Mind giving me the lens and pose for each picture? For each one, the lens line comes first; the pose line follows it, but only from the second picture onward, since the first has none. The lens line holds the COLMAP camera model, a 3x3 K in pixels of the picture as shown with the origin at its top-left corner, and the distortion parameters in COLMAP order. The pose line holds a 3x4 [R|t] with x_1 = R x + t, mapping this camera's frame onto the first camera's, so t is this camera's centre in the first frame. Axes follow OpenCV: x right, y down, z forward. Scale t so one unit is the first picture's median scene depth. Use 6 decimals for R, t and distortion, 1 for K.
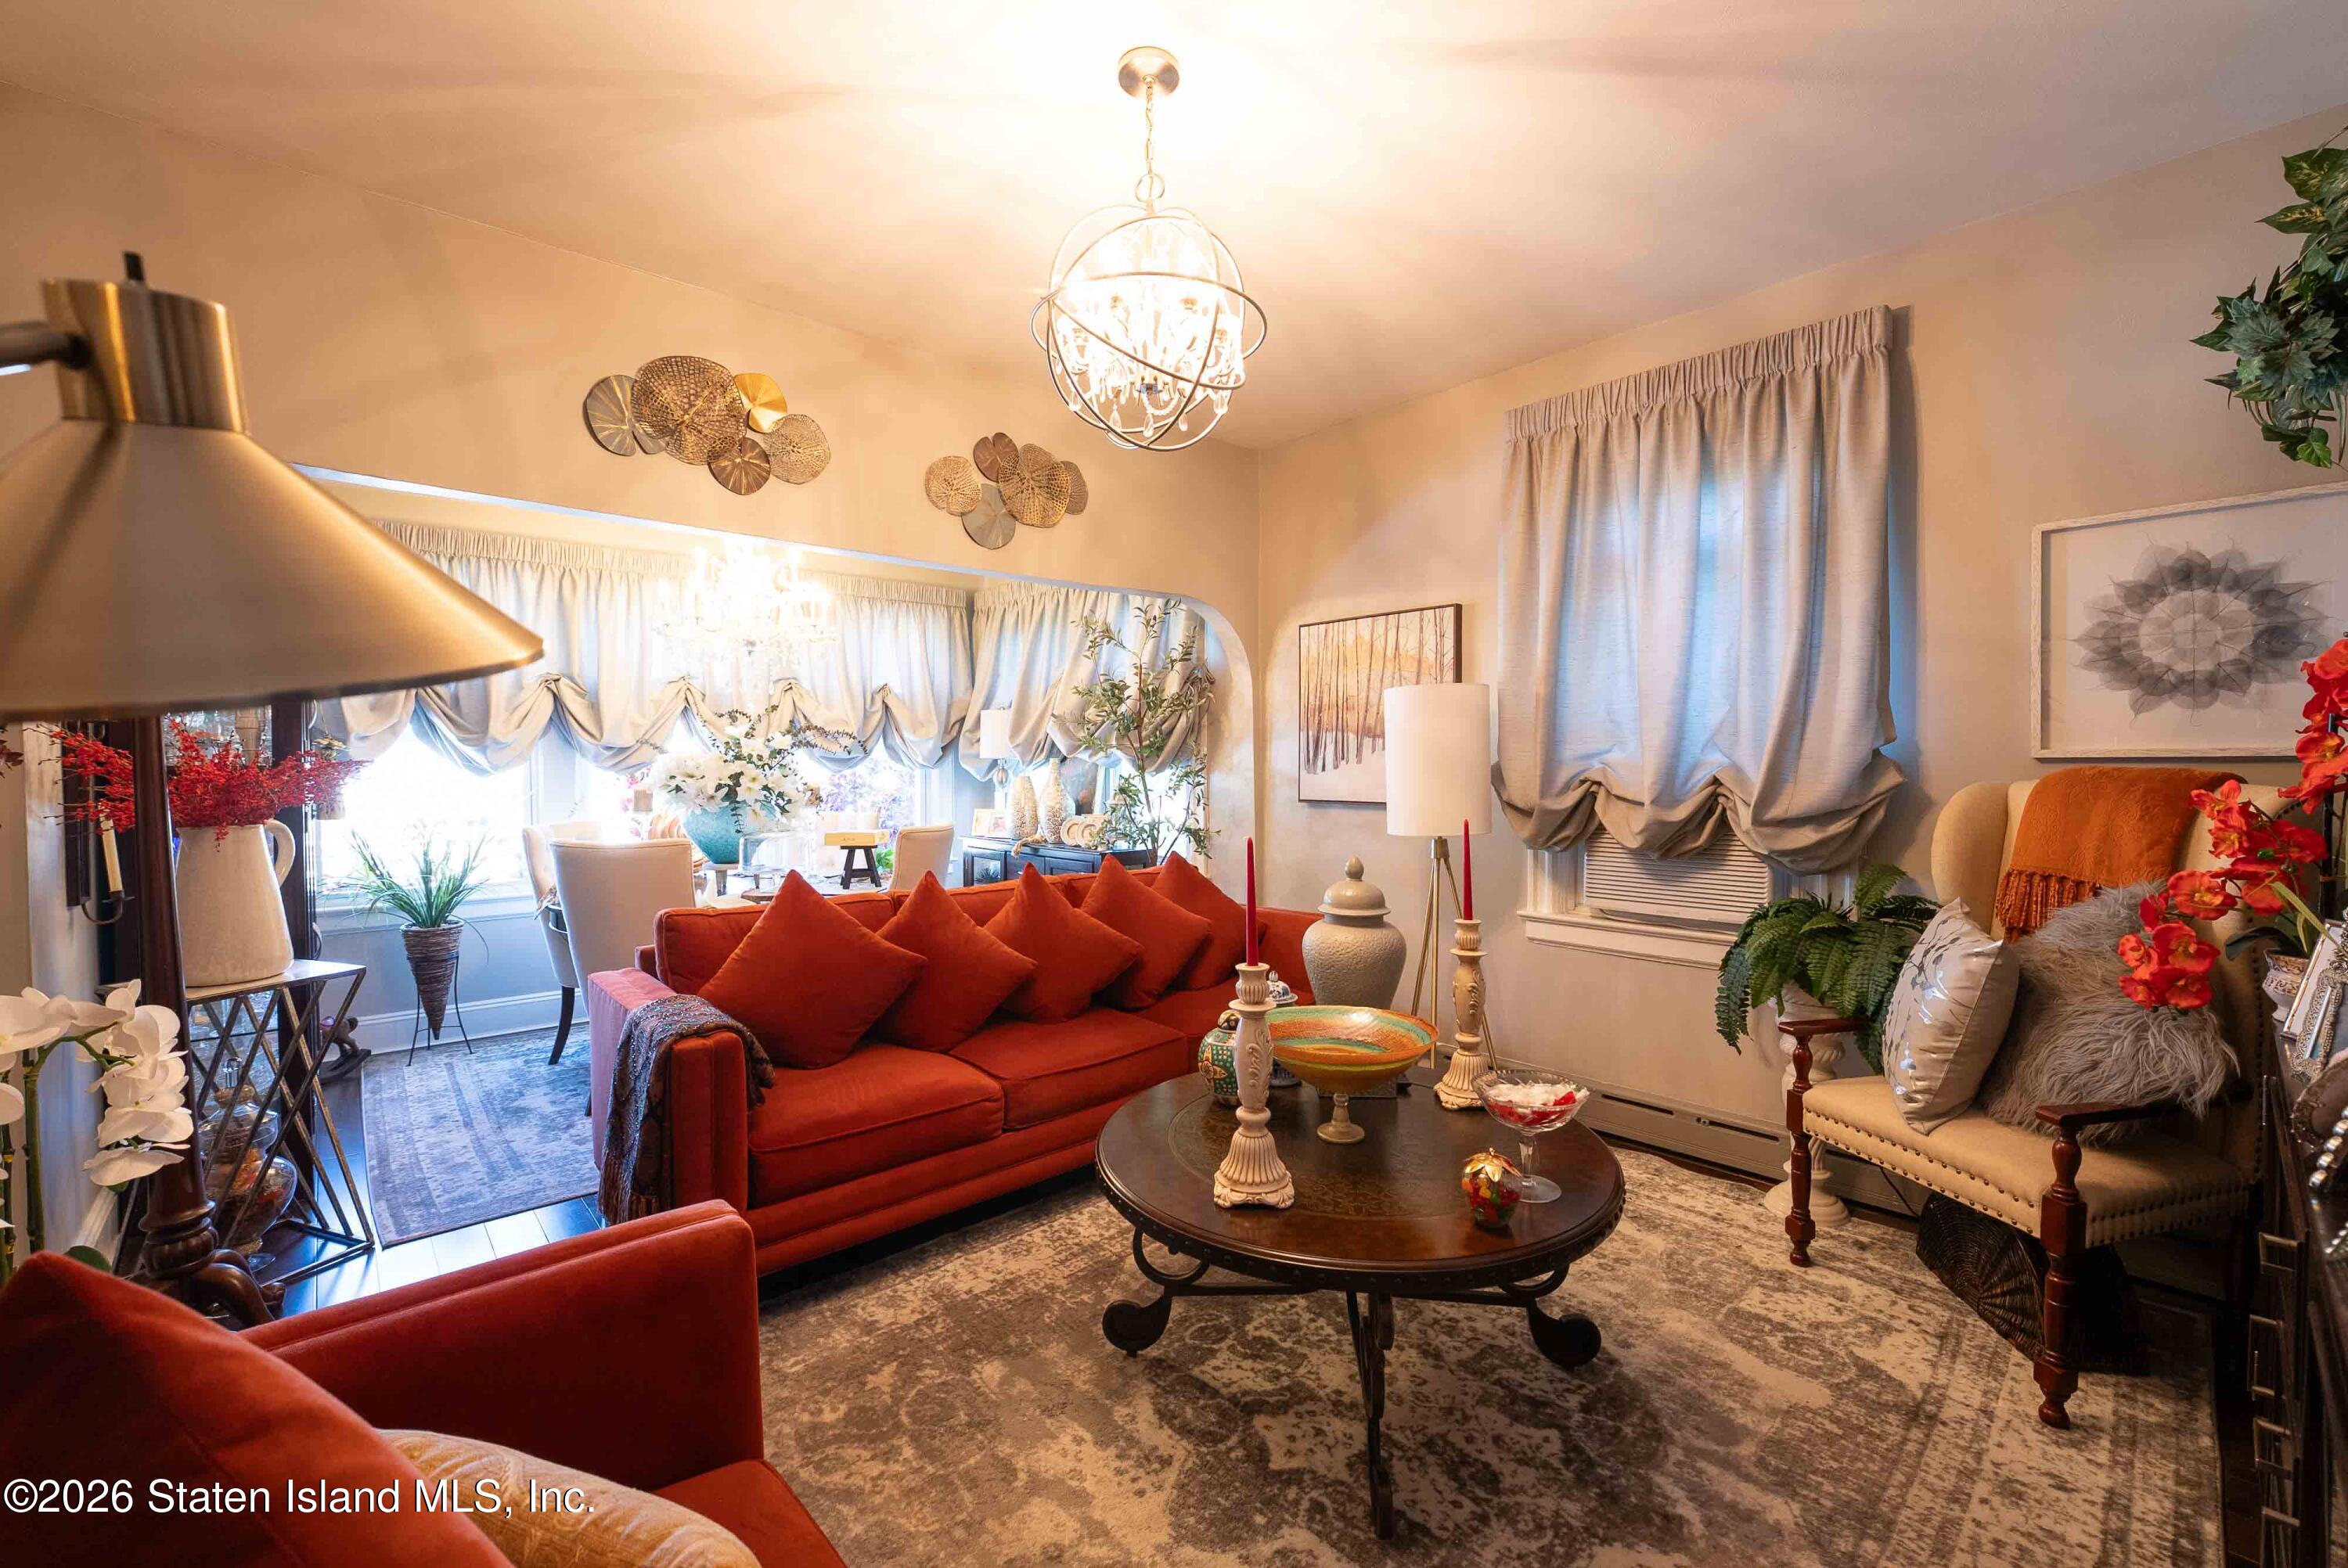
lens RADIAL K [[951.5, 0, 1178.2], [0, 951.5, 785.9], [0, 0, 1]] dist [-0.025081, 0.000893]
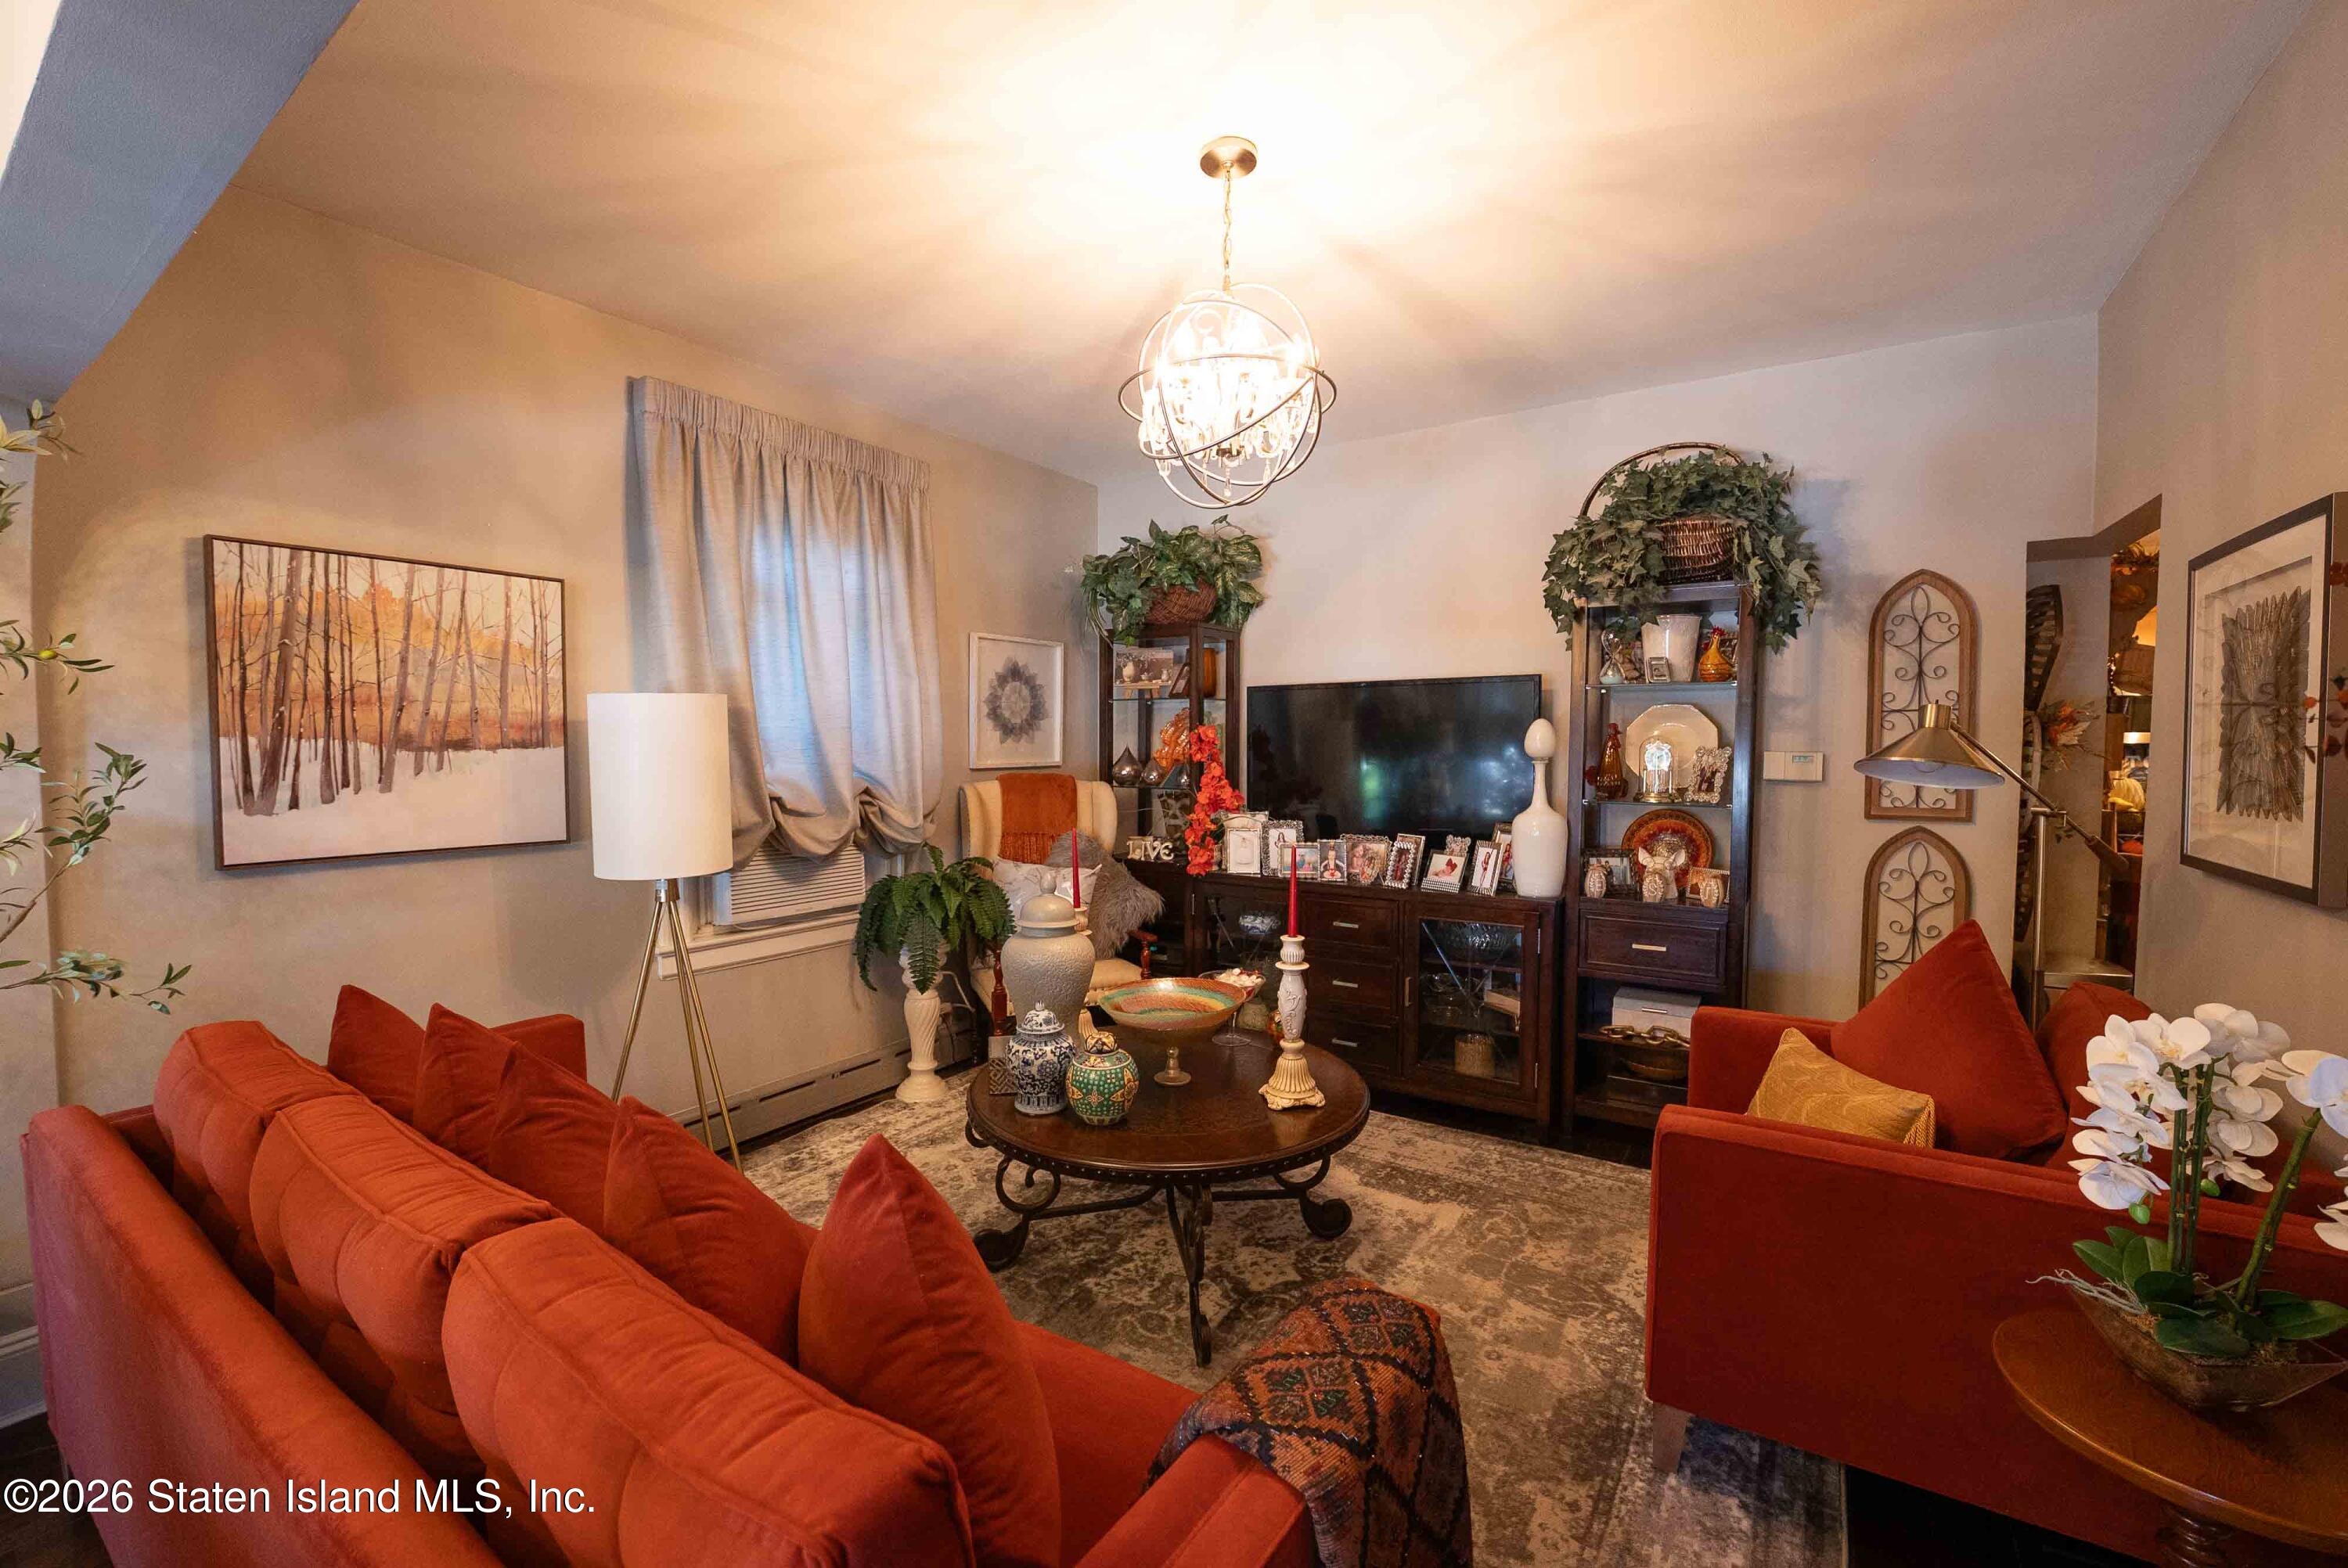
lens RADIAL K [[951.5, 0, 1178.2], [0, 951.5, 785.9], [0, 0, 1]] dist [-0.025081, 0.000893]
pose [[-0.218412, -0.029860, 0.975400, -0.570758], [0.036681, 0.998574, 0.038784, -0.035098], [-0.975167, 0.044250, -0.217005, 0.678435]]
